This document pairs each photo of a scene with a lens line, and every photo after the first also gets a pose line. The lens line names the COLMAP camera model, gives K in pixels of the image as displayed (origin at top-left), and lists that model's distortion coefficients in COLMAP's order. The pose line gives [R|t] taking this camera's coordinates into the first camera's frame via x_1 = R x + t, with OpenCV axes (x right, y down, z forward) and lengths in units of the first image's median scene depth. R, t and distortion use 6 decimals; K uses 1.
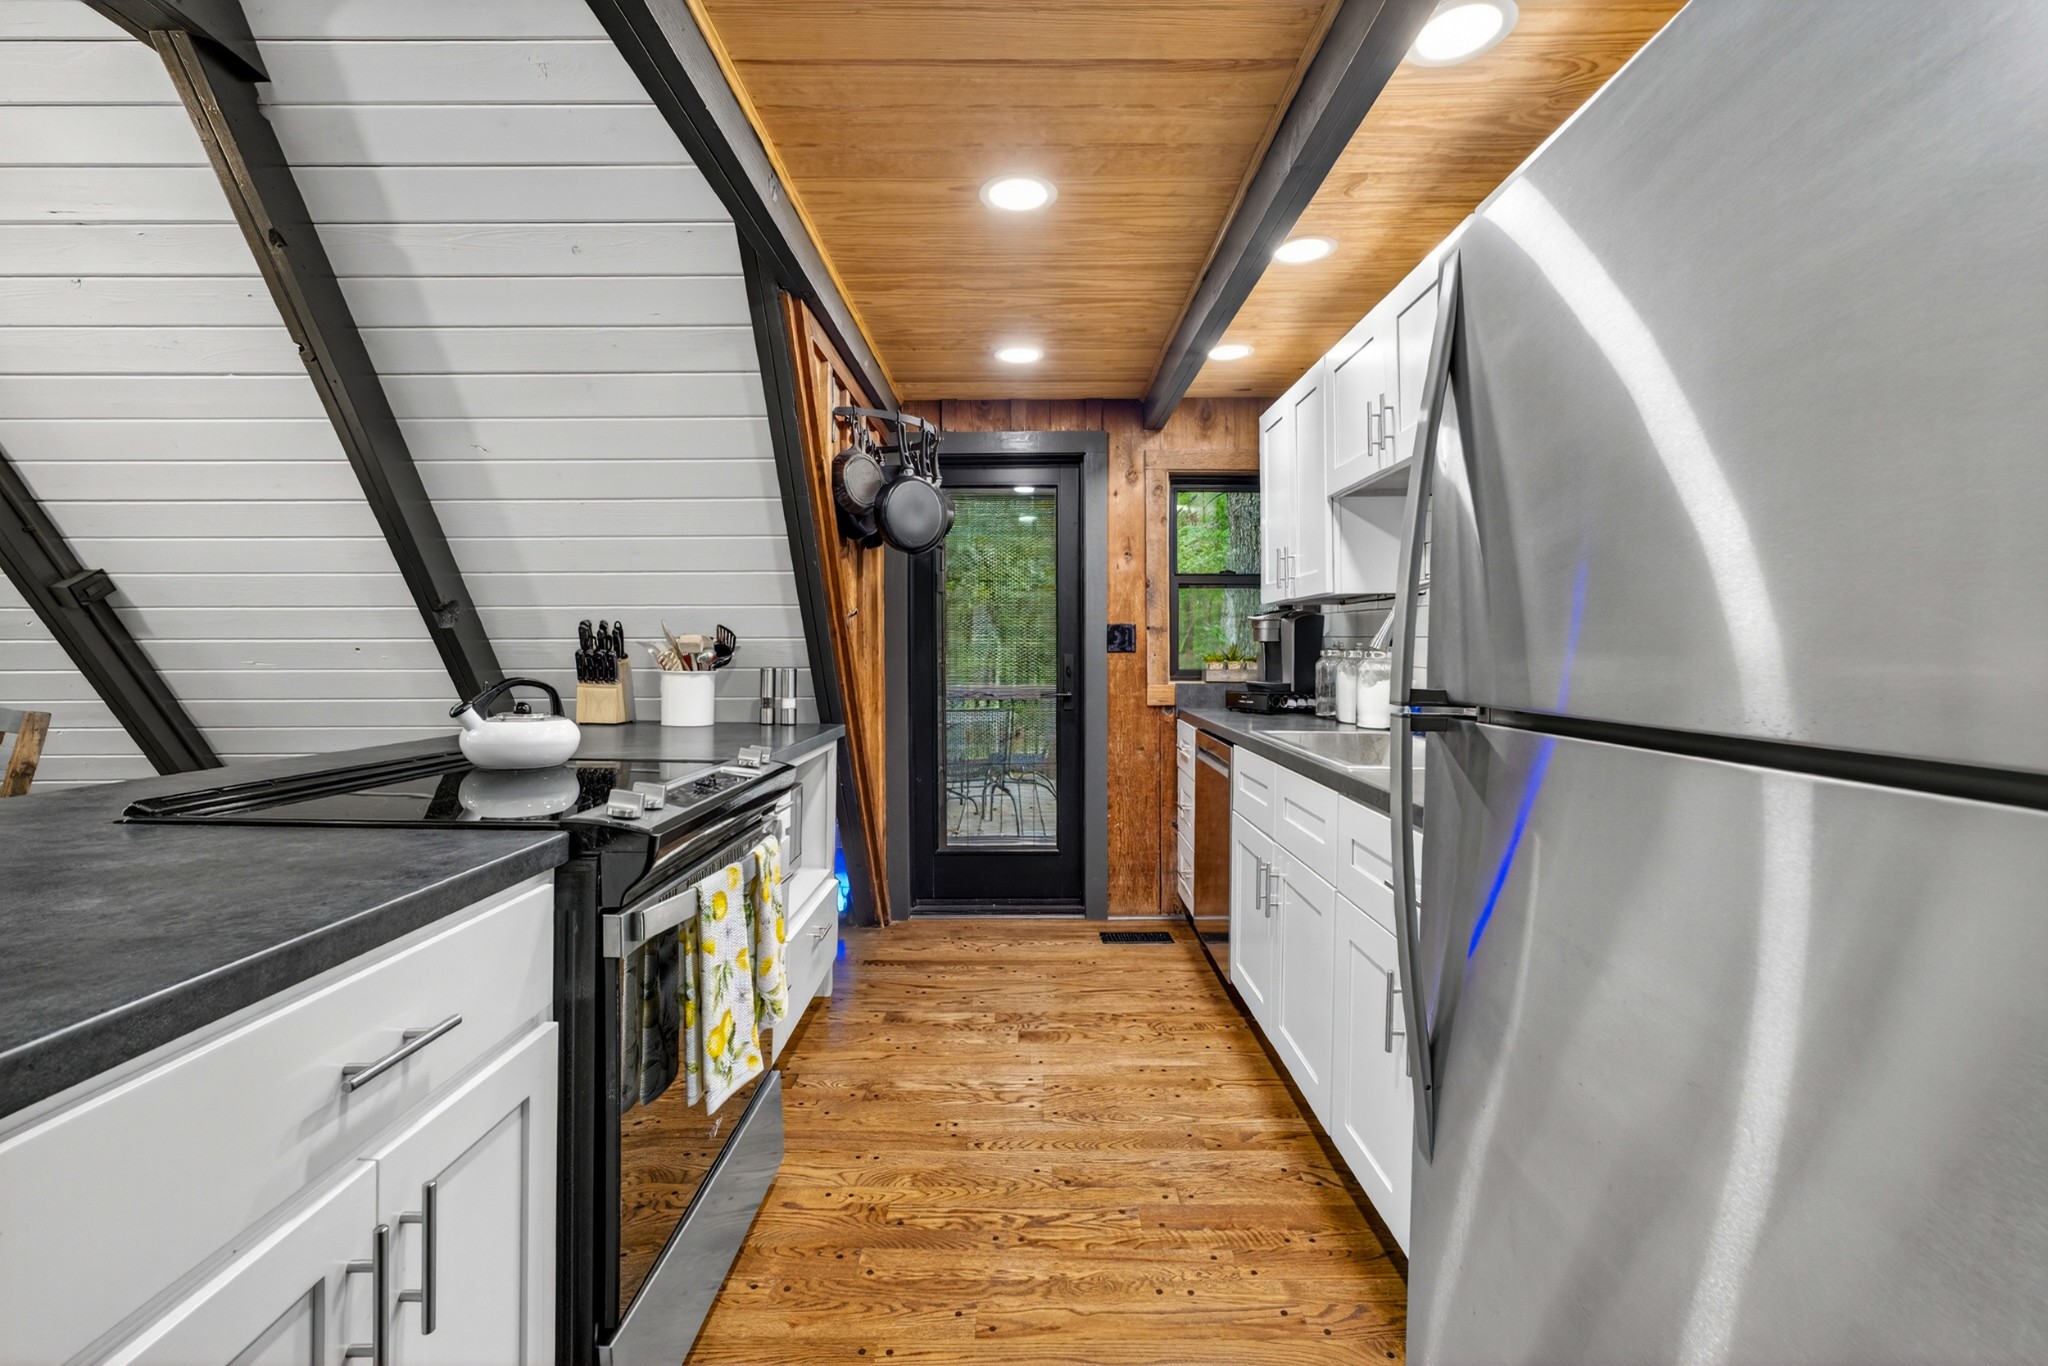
lens RADIAL K [[897.6, 0, 1017.1], [0, 897.6, 652.8], [0, 0, 1]] dist [-0.002644, -0.000367]
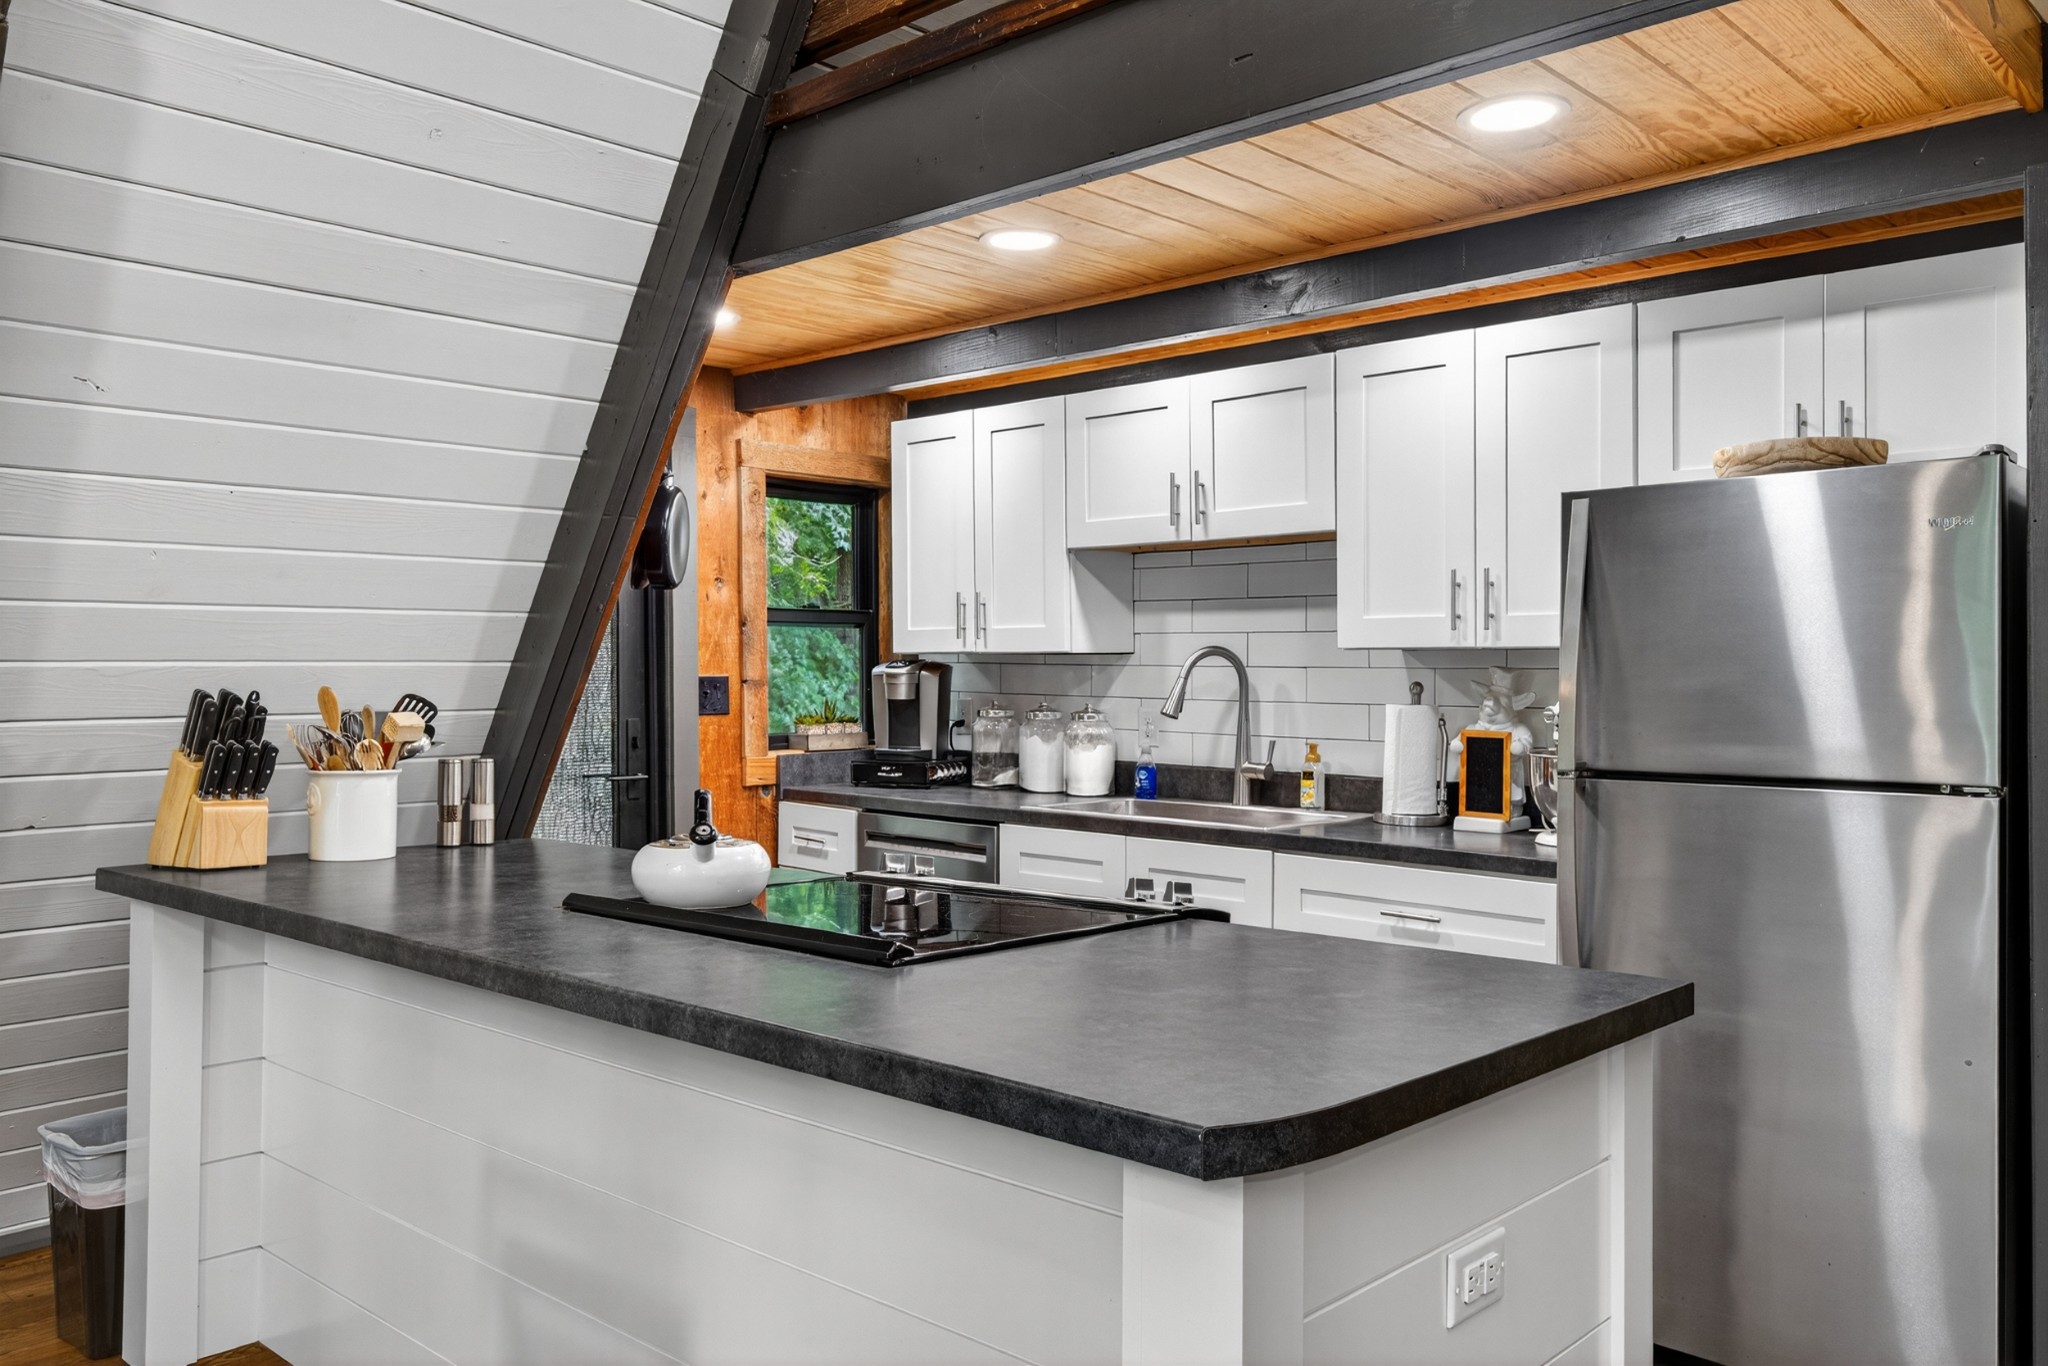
lens RADIAL K [[1596.6, 0, 1024.0], [0, 1596.6, 683.0], [0, 0, 1]] dist [-0.003725, -0.002770]
pose [[0.679332, -0.007918, 0.733789, -0.664510], [0.002689, 0.999962, 0.008301, -0.036743], [-0.733826, -0.003666, 0.679327, -0.063681]]
